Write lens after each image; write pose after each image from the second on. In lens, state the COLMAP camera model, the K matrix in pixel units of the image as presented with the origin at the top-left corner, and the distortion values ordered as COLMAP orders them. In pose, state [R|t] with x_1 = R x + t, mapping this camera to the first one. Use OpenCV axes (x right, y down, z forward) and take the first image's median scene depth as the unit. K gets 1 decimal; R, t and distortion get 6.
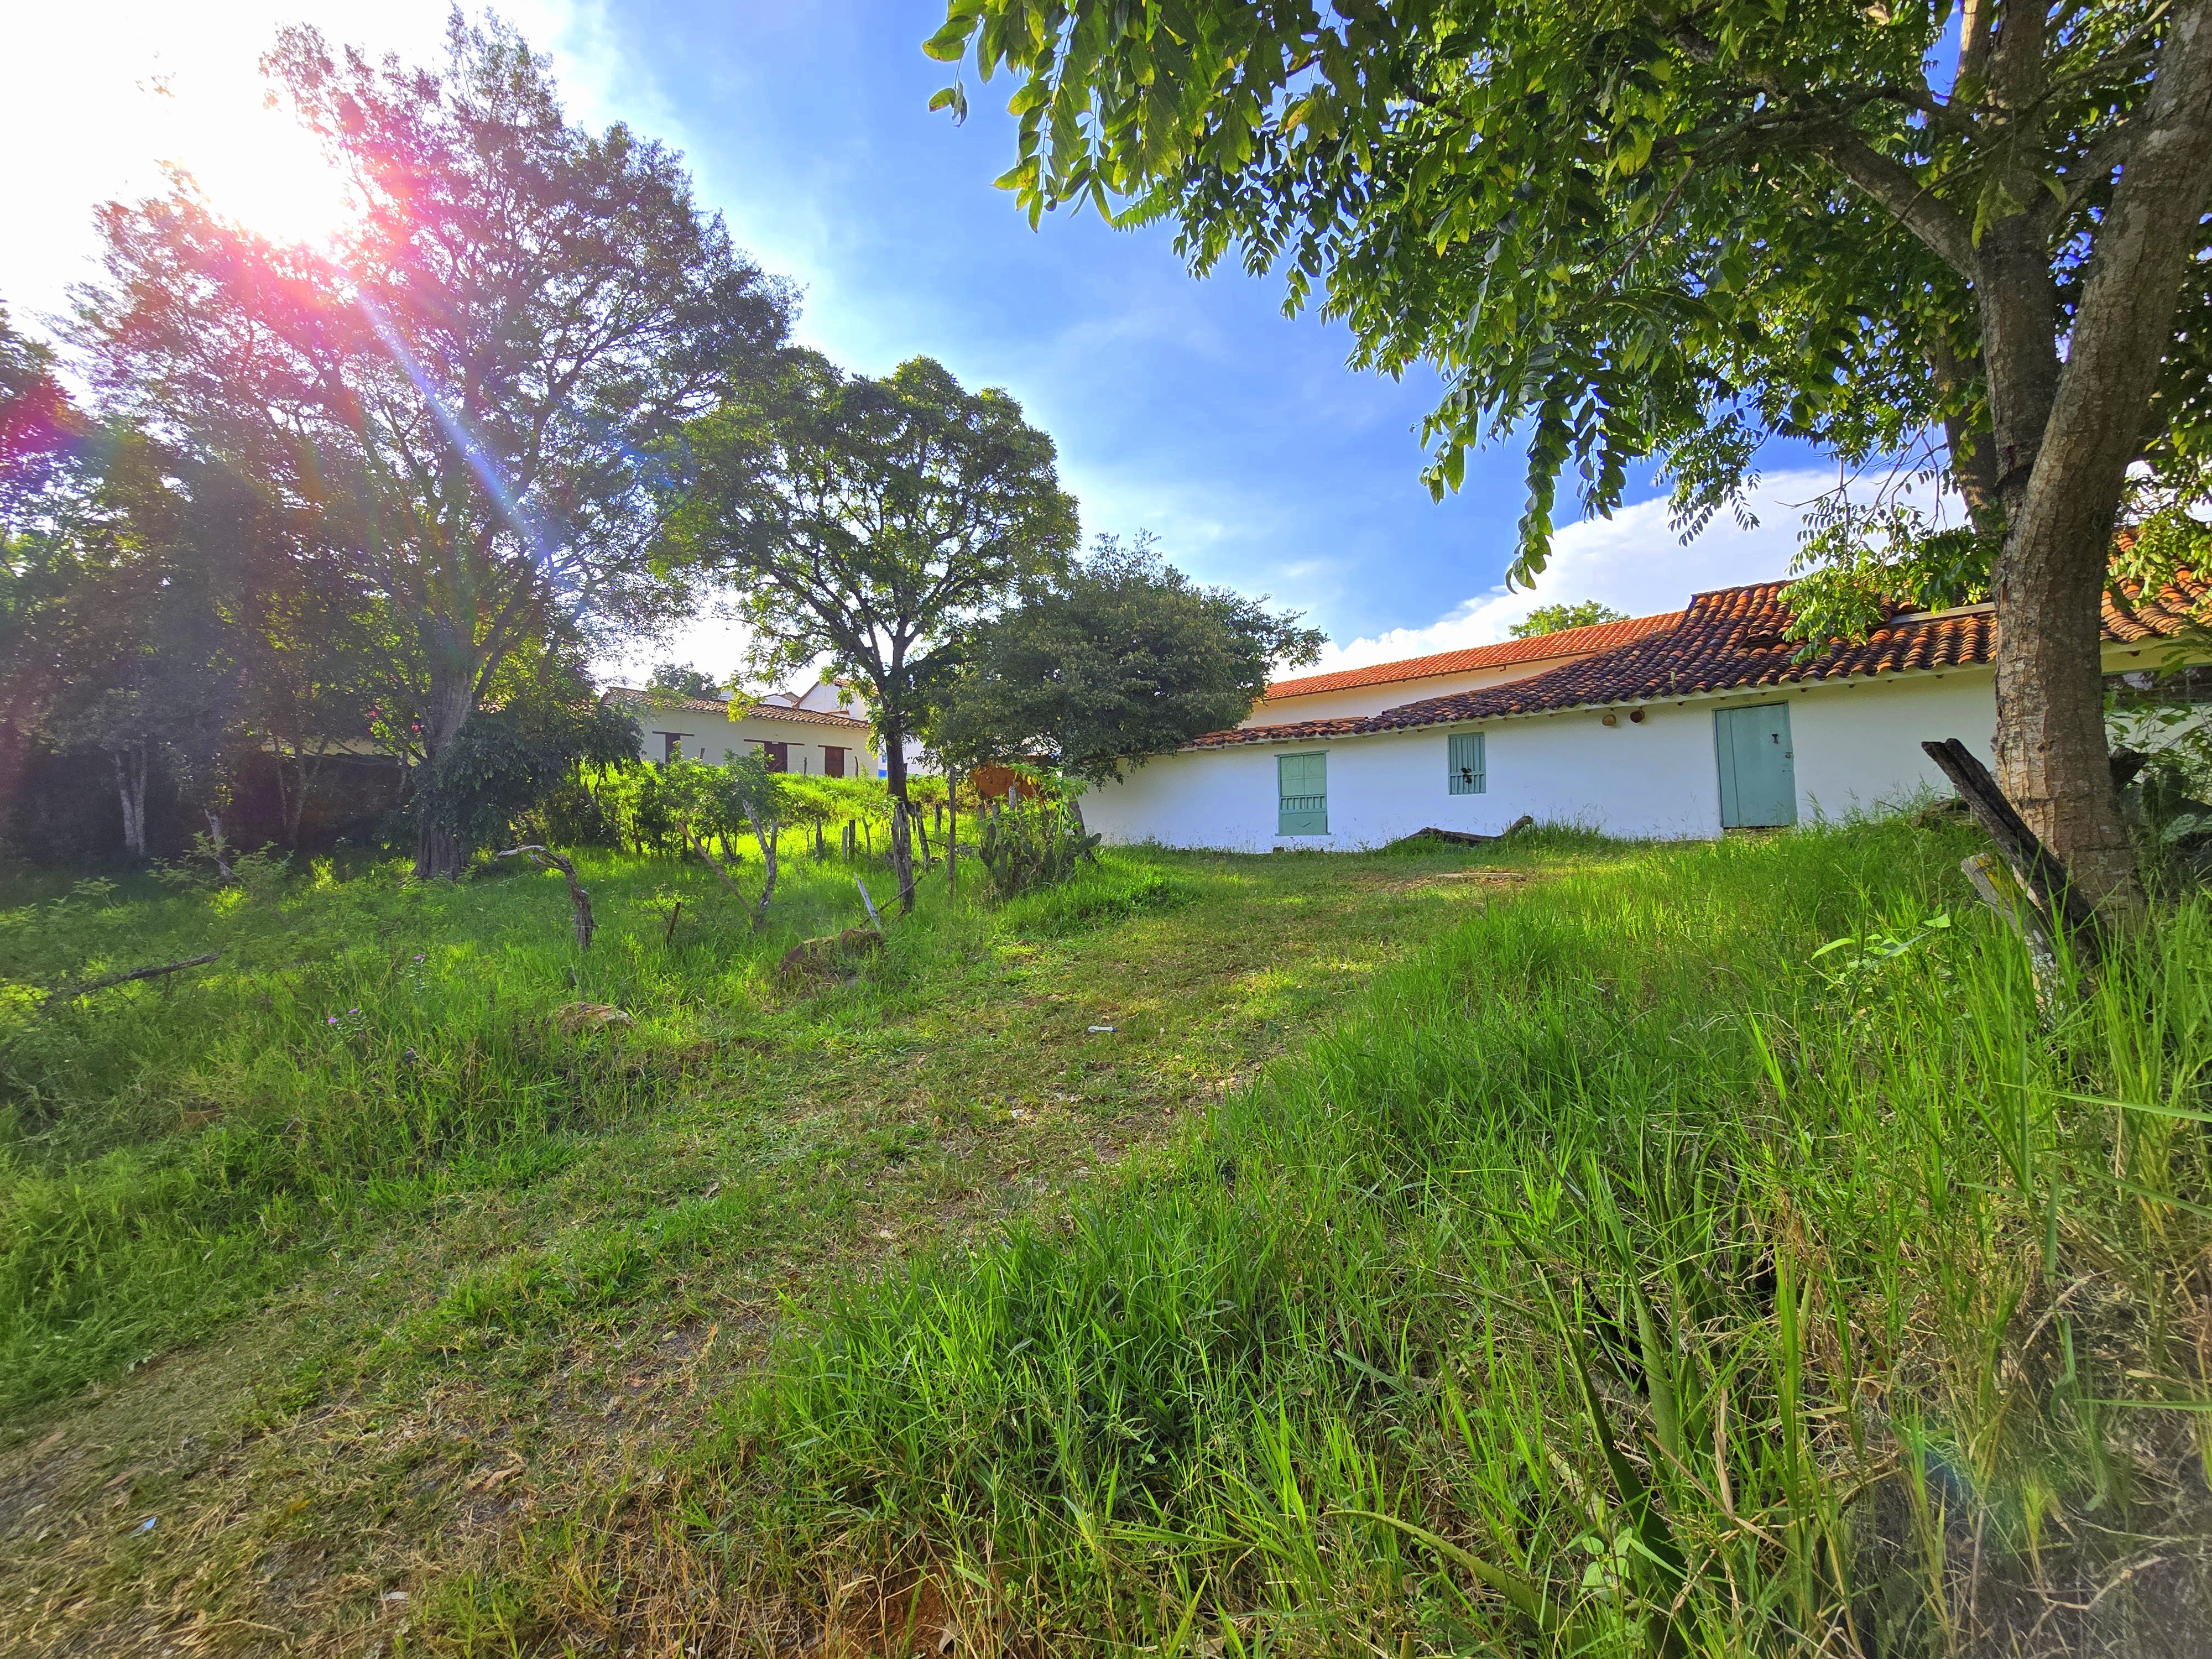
lens RADIAL K [[900.2, 0, 1104.7], [0, 900.2, 816.0], [0, 0, 1]] dist [-0.003393, 0.000800]
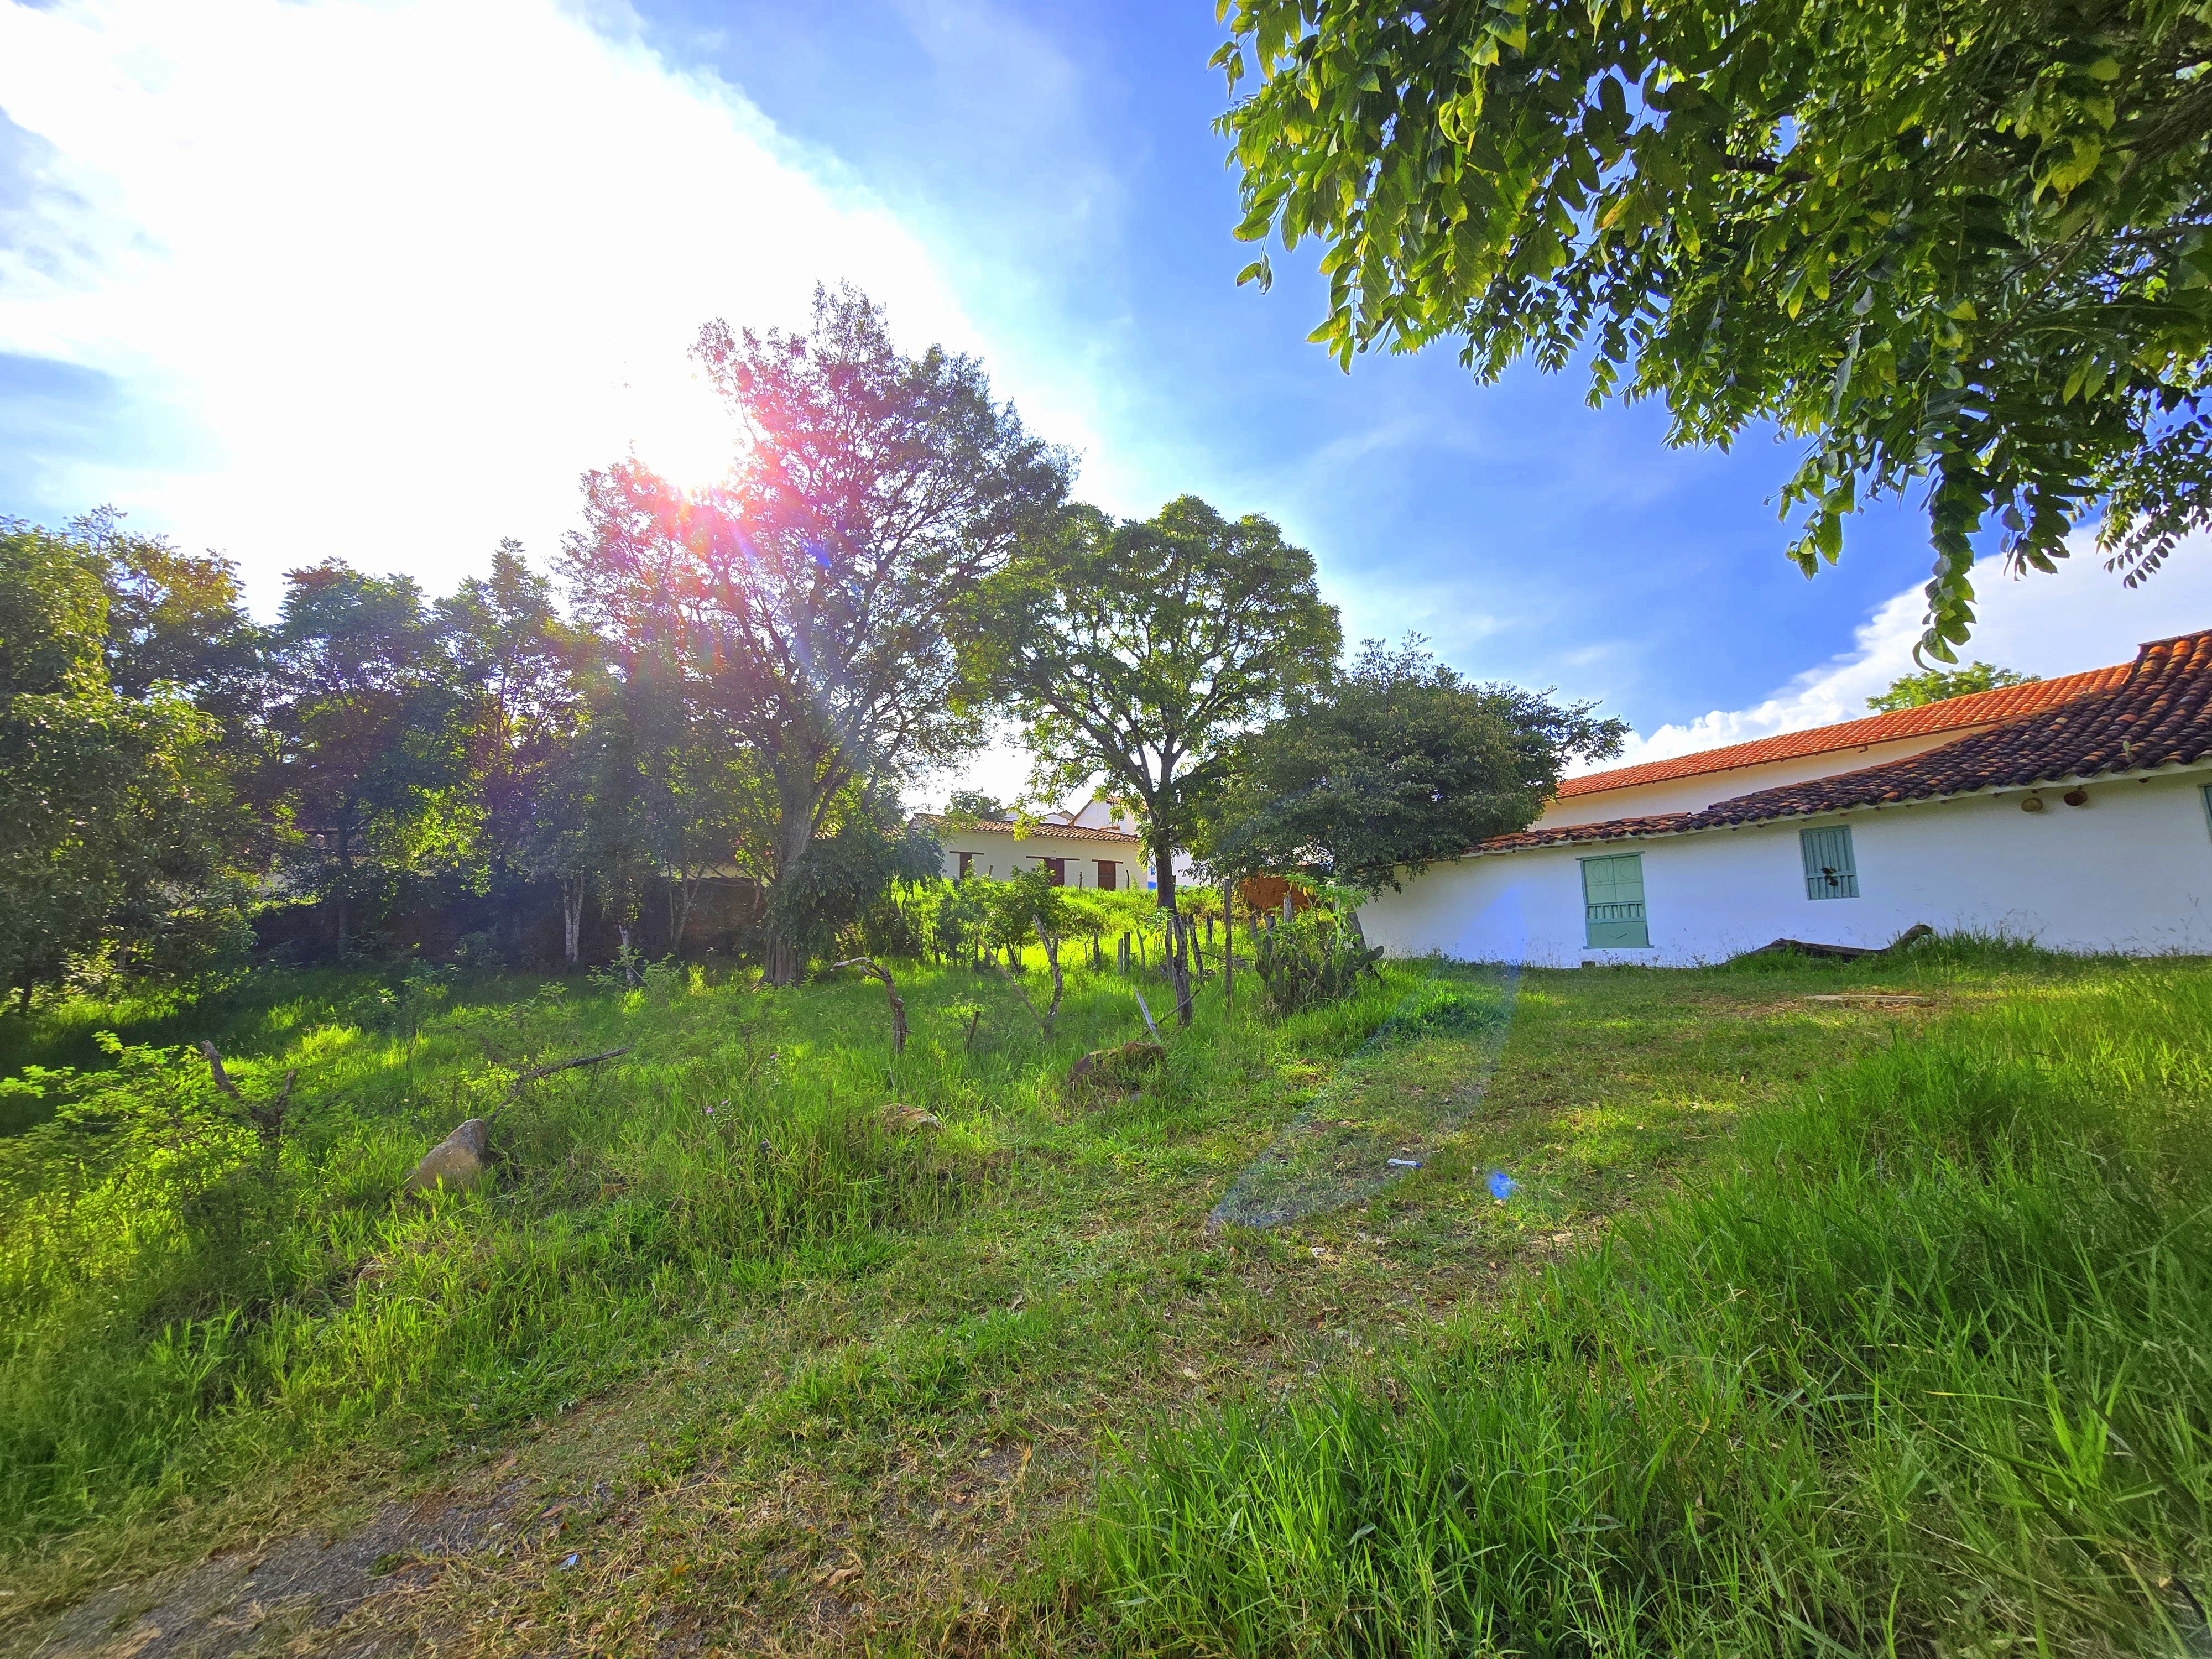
lens RADIAL K [[899.9, 0, 1108.9], [0, 899.9, 817.4], [0, 0, 1]] dist [-0.000006, -0.000647]
pose [[0.958859, -0.038973, -0.281196, -0.006092], [0.004808, 0.992619, -0.121181, -0.001302], [0.283843, 0.114844, 0.951969, -0.001036]]
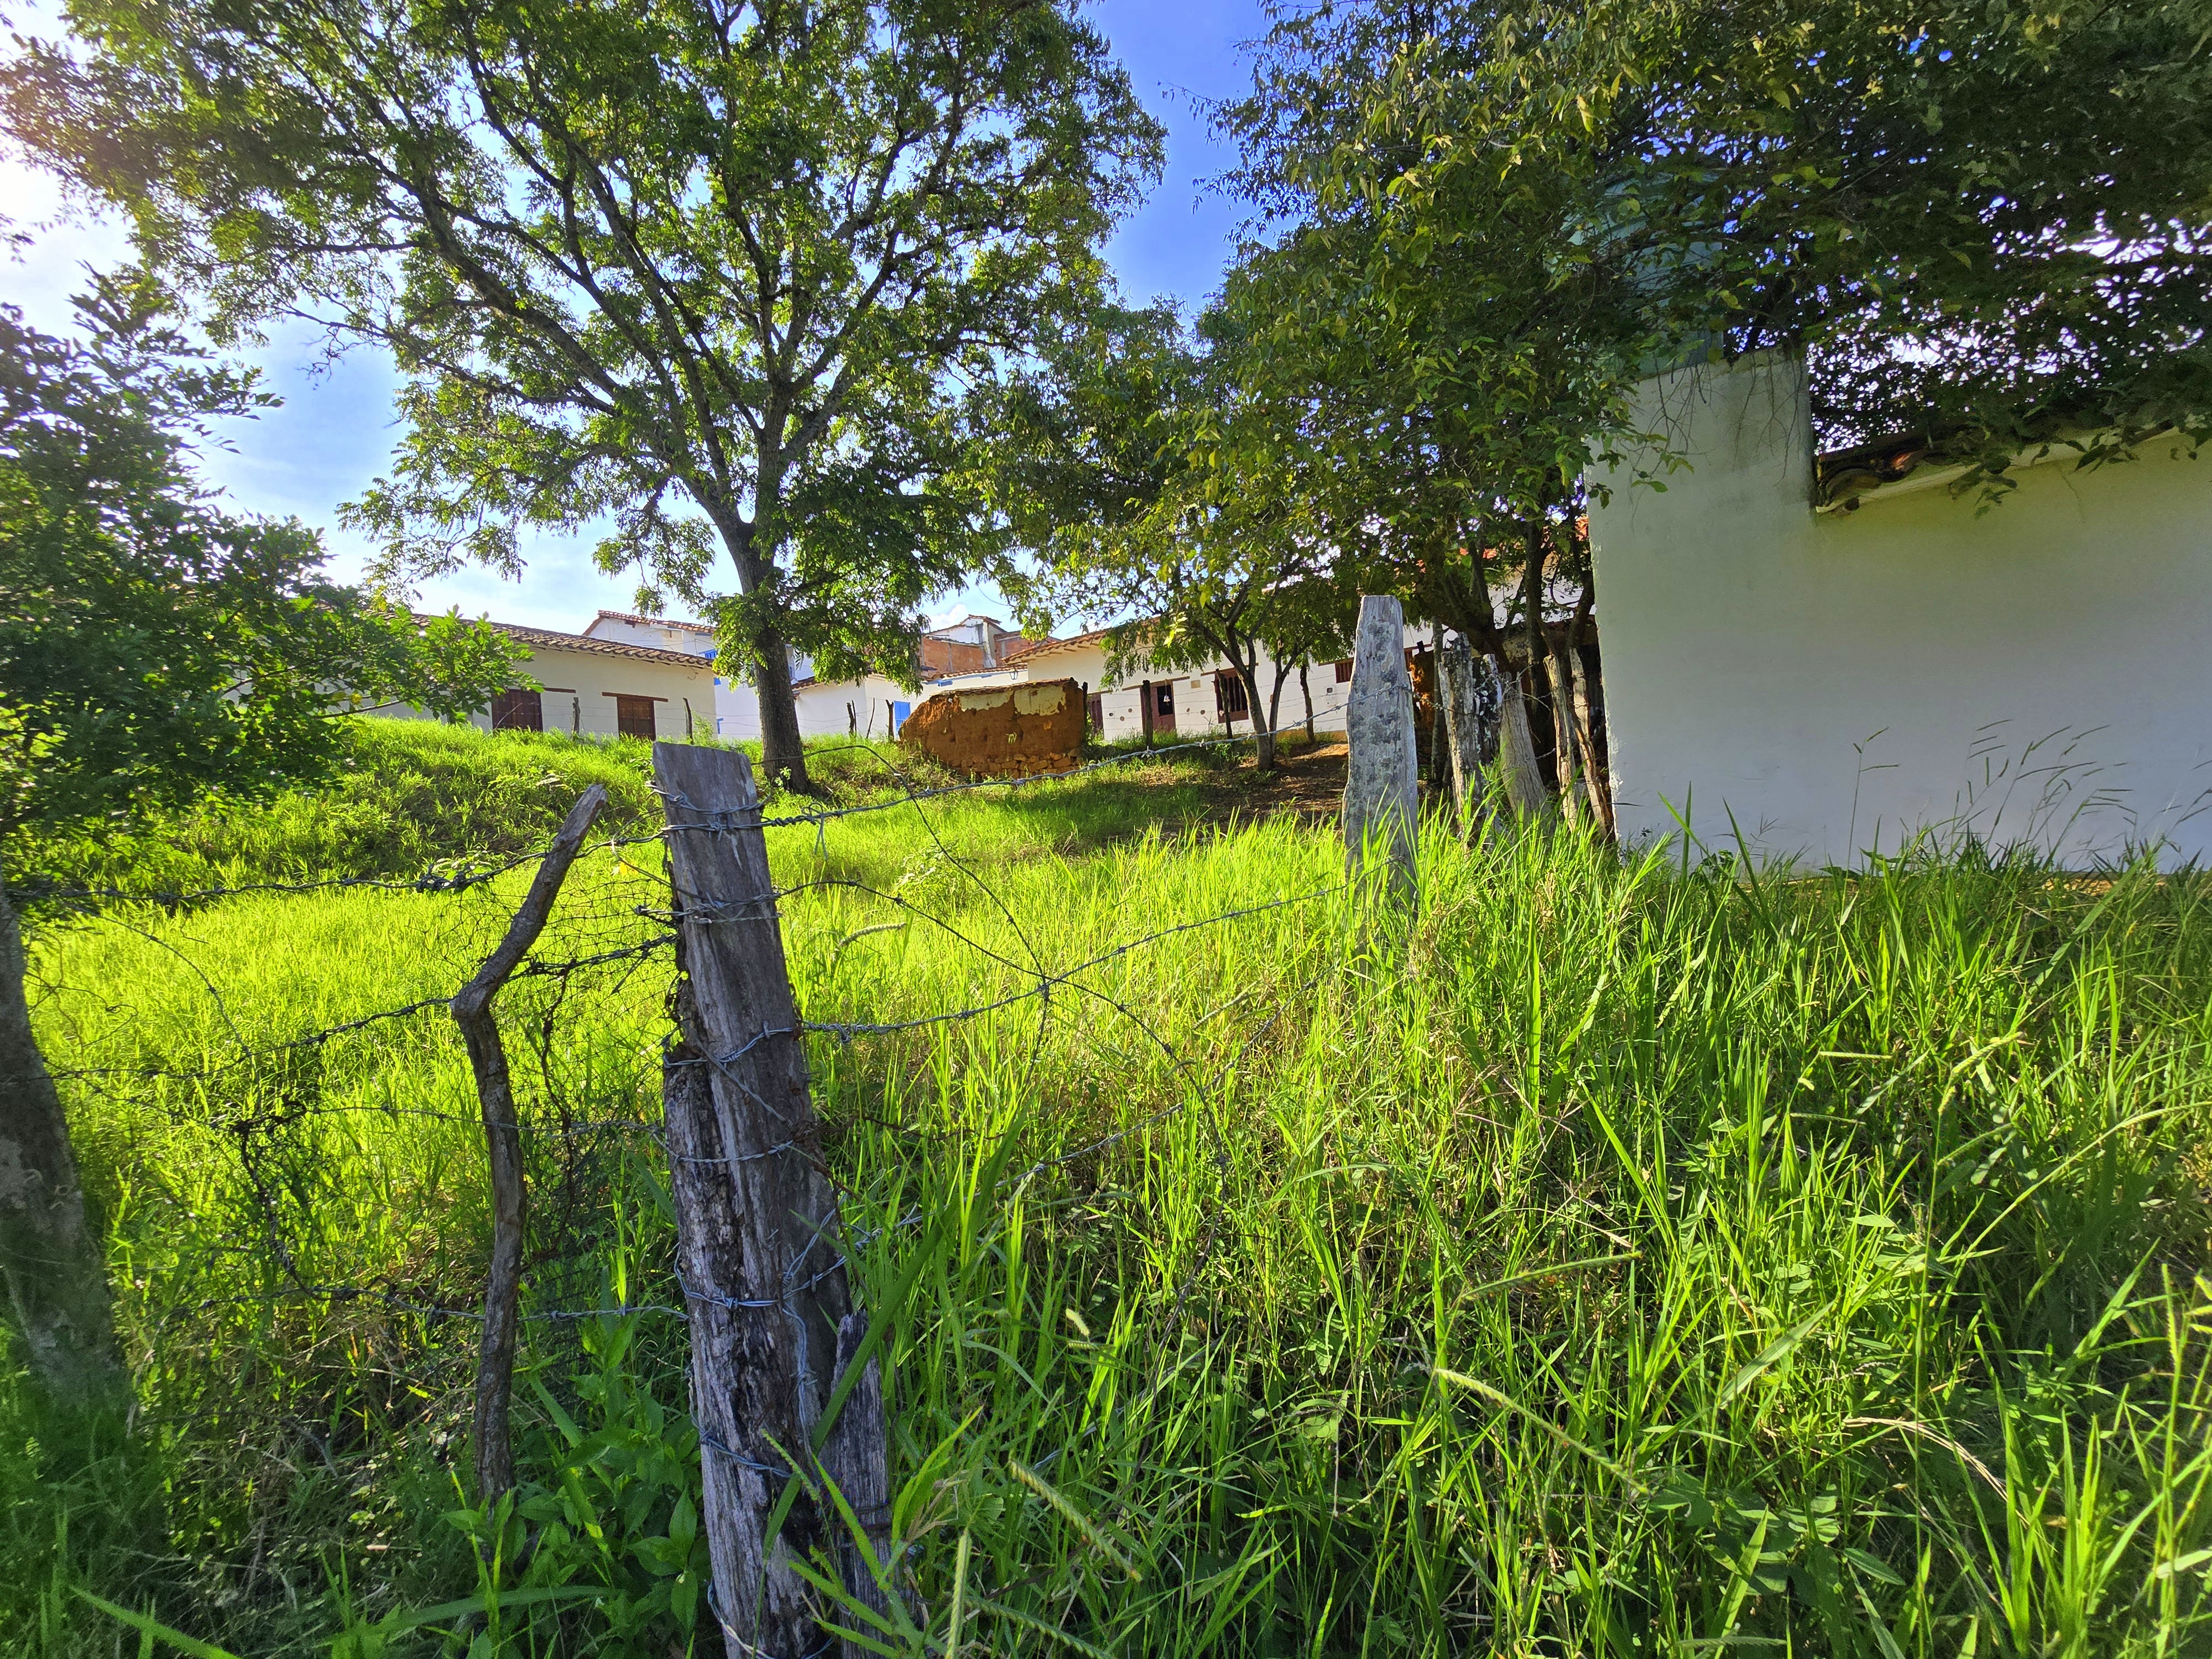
lens RADIAL K [[899.9, 0, 1097.1], [0, 899.9, 817.9], [0, 0, 1]] dist [-0.003635, -0.000391]
pose [[0.980899, -0.058193, 0.185610, -0.300279], [0.055493, 0.998264, 0.019712, 0.008499], [-0.186435, -0.009036, 0.982426, 0.938883]]
